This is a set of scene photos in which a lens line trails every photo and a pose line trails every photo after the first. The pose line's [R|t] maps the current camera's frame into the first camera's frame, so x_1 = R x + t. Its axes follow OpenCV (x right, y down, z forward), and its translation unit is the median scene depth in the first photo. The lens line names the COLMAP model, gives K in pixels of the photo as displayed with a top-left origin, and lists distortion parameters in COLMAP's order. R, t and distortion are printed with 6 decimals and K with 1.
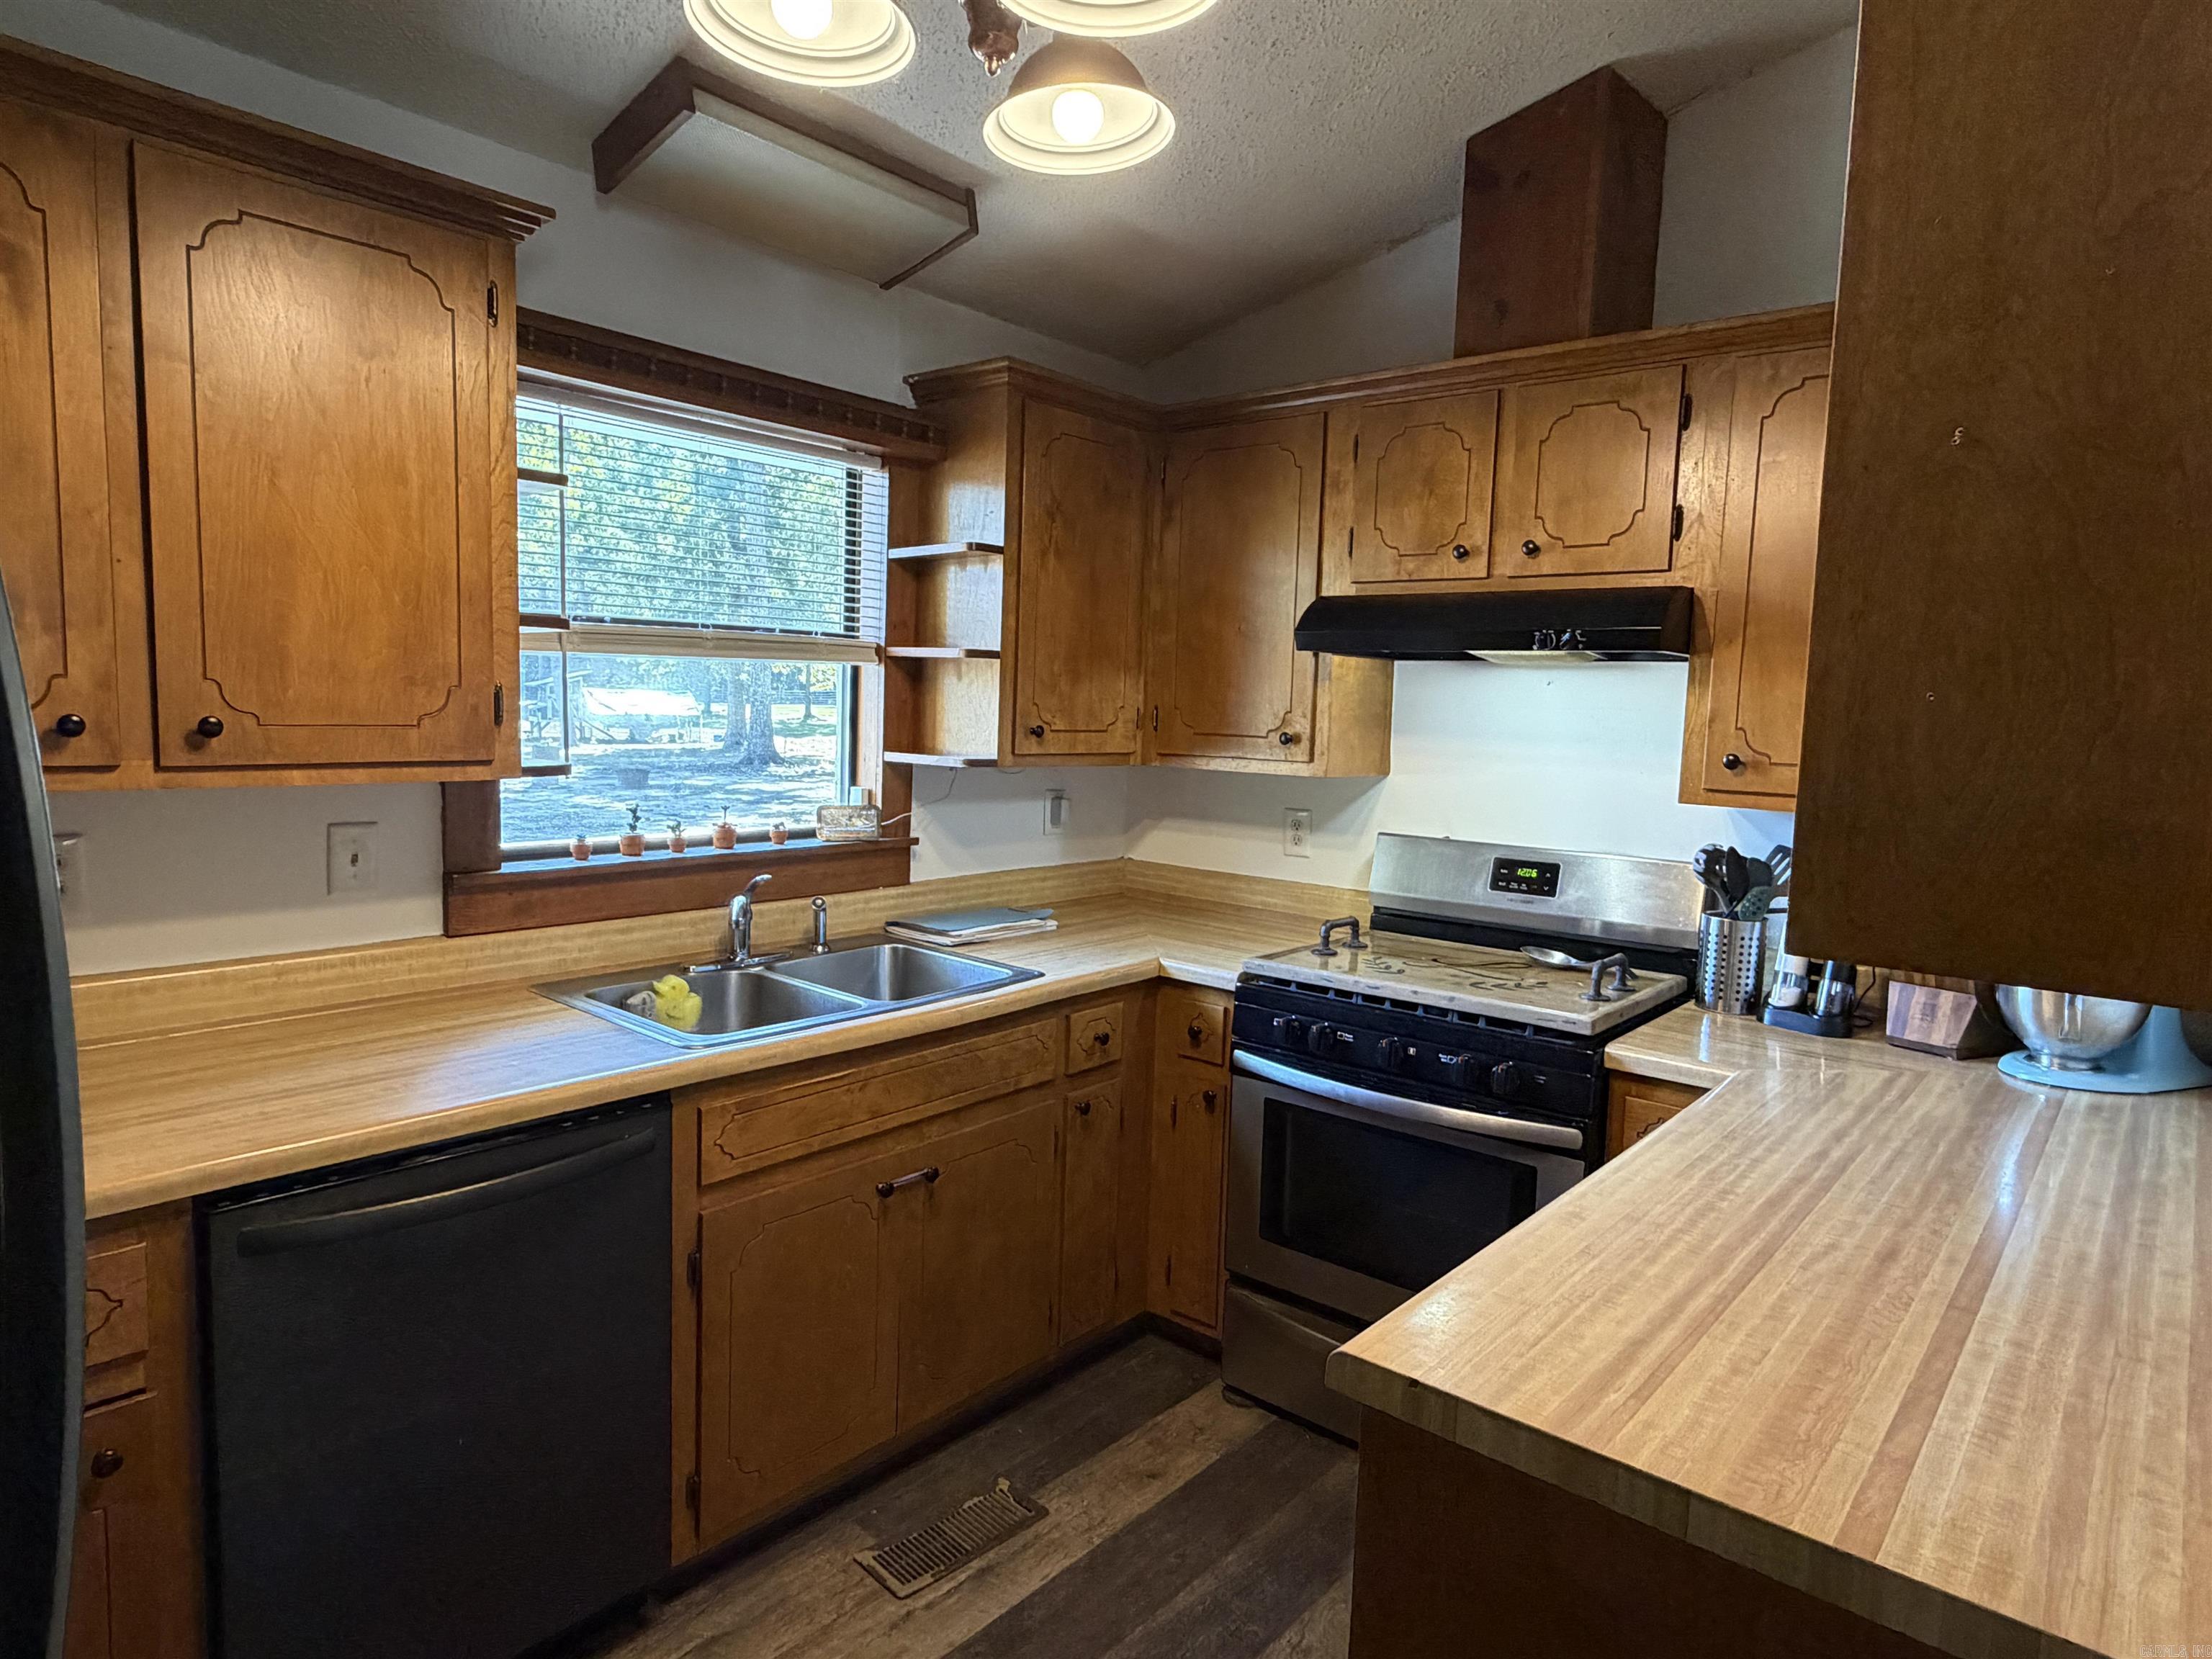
lens RADIAL K [[1273.3, 0, 1106.0], [0, 1273.3, 829.5], [0, 0, 1]] dist [-0.001057, -0.001015]
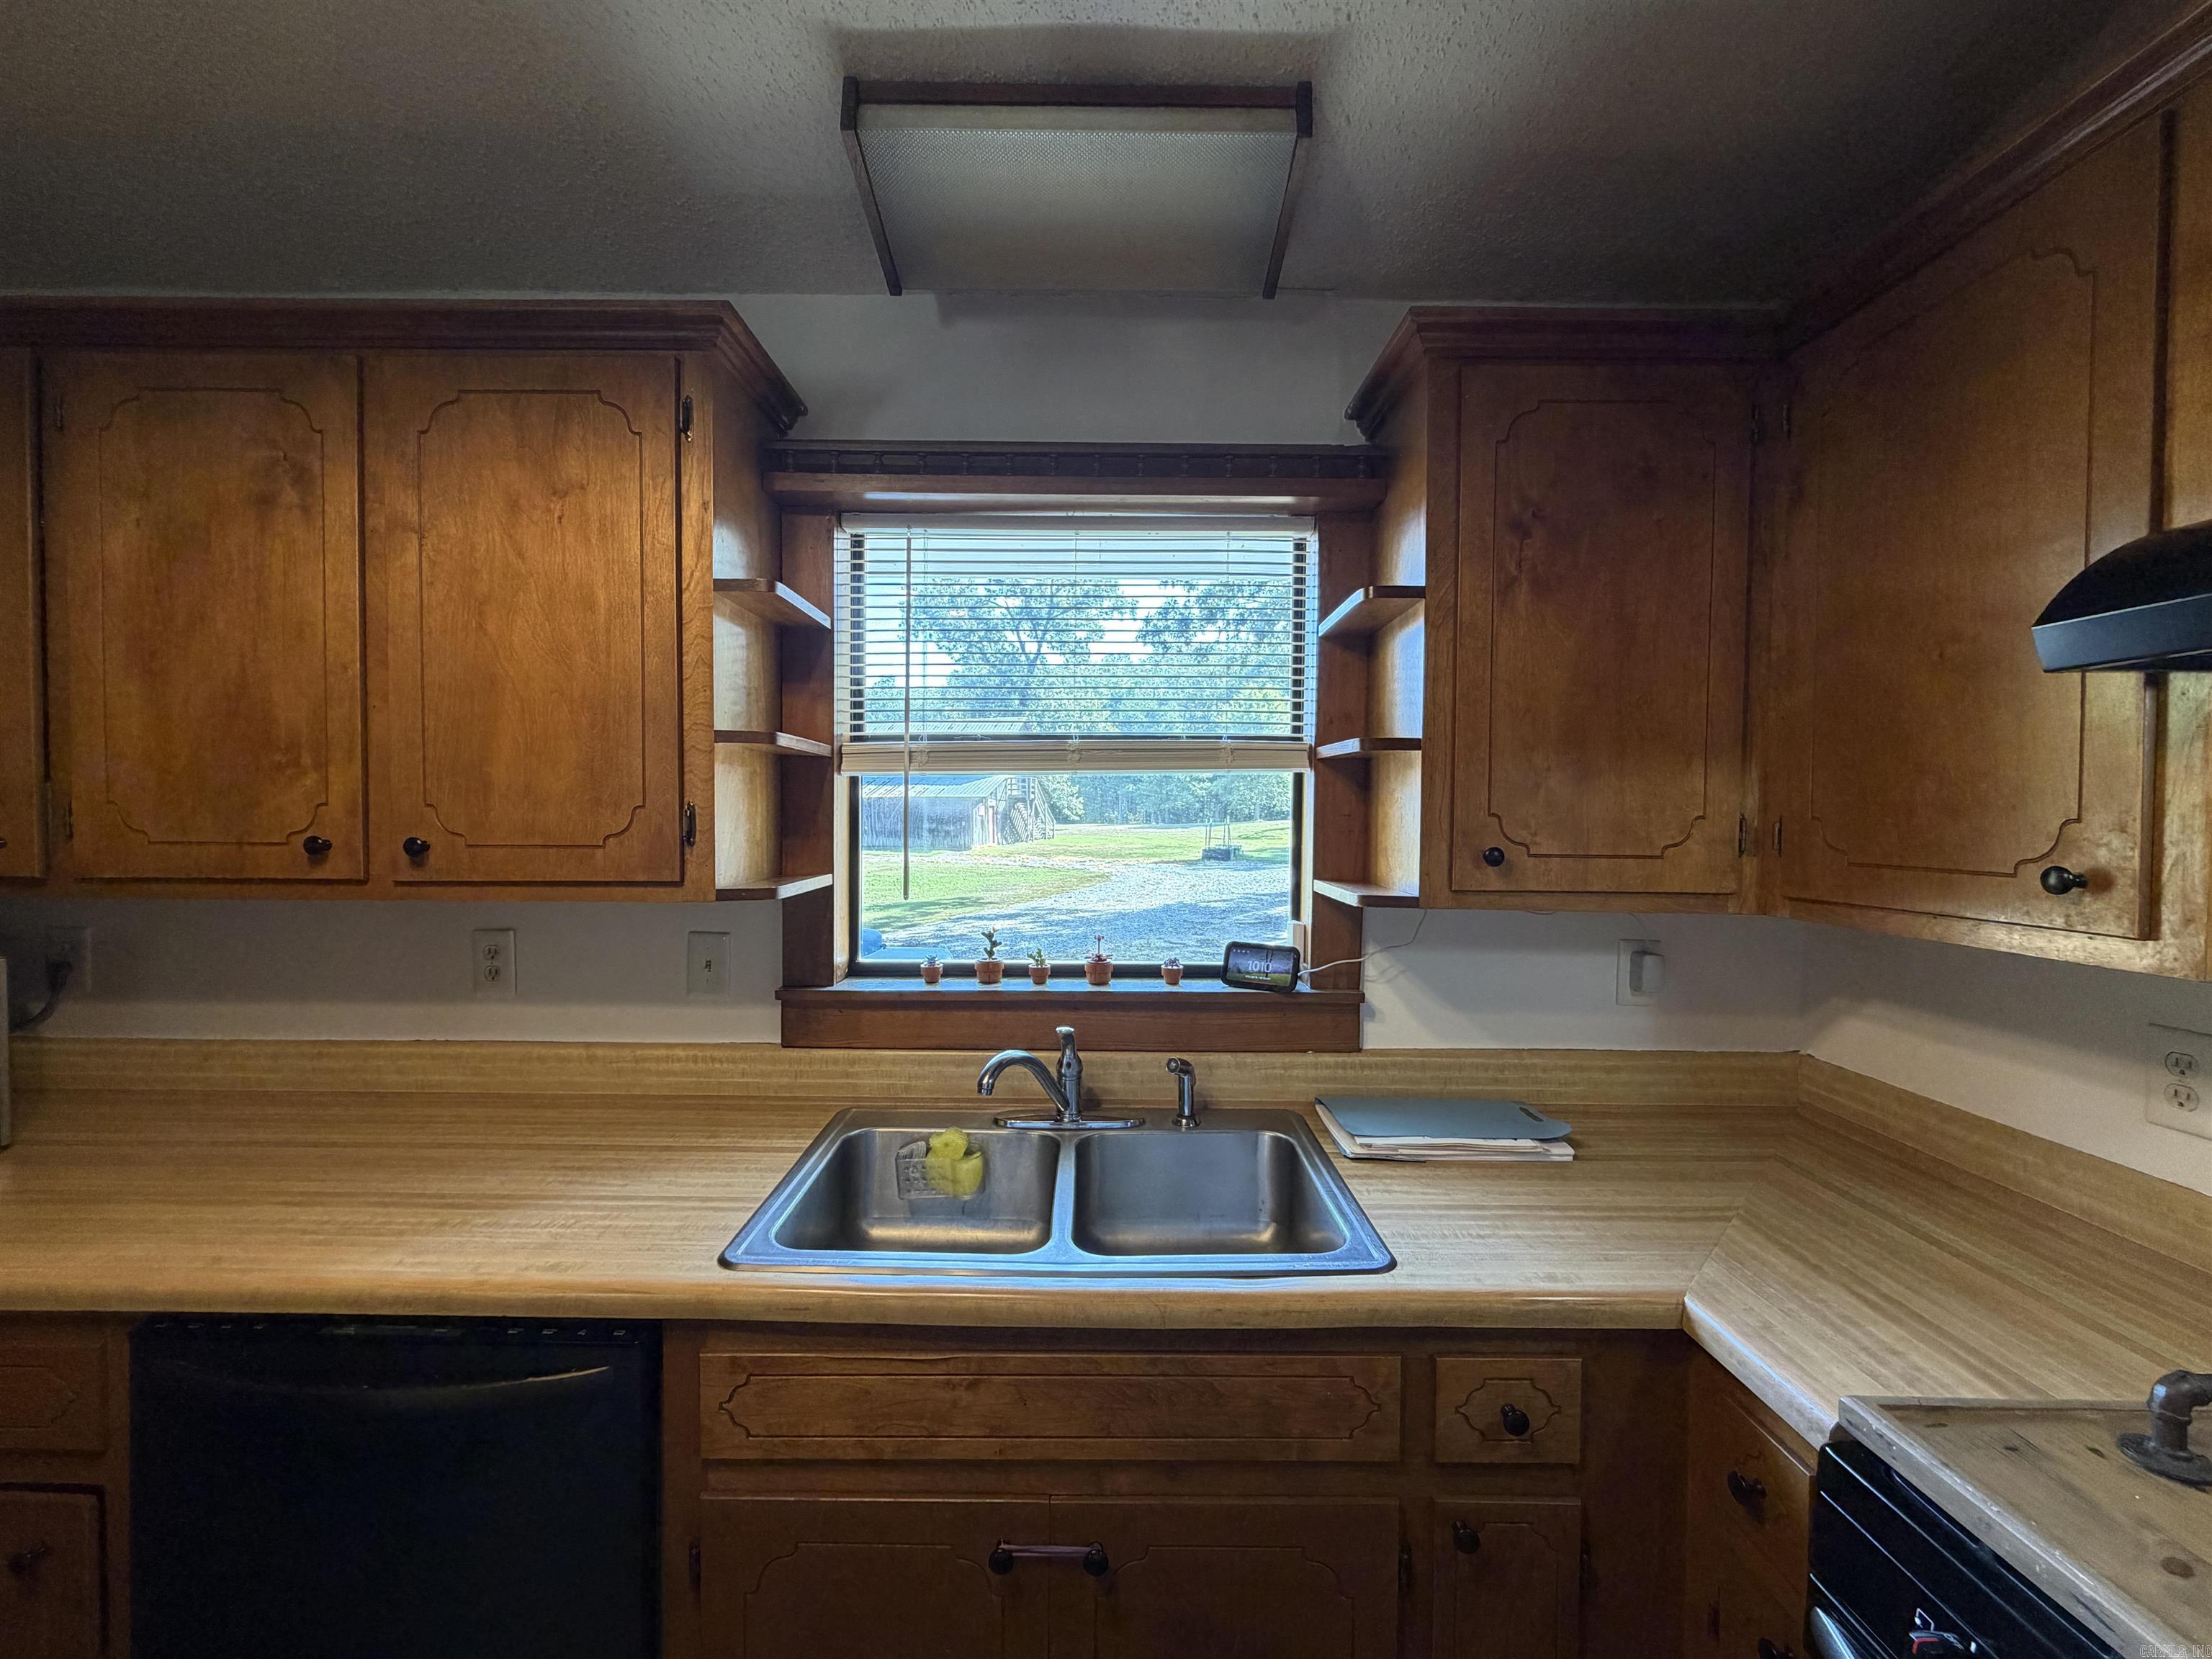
lens RADIAL K [[877.4, 0, 1106.0], [0, 877.4, 829.5], [0, 0, 1]] dist [0.000034, -0.000285]
pose [[0.647250, -0.010292, -0.762208, 0.173055], [-0.064020, 0.995642, -0.067809, -0.051261], [0.759584, 0.092686, 0.643771, 0.601016]]
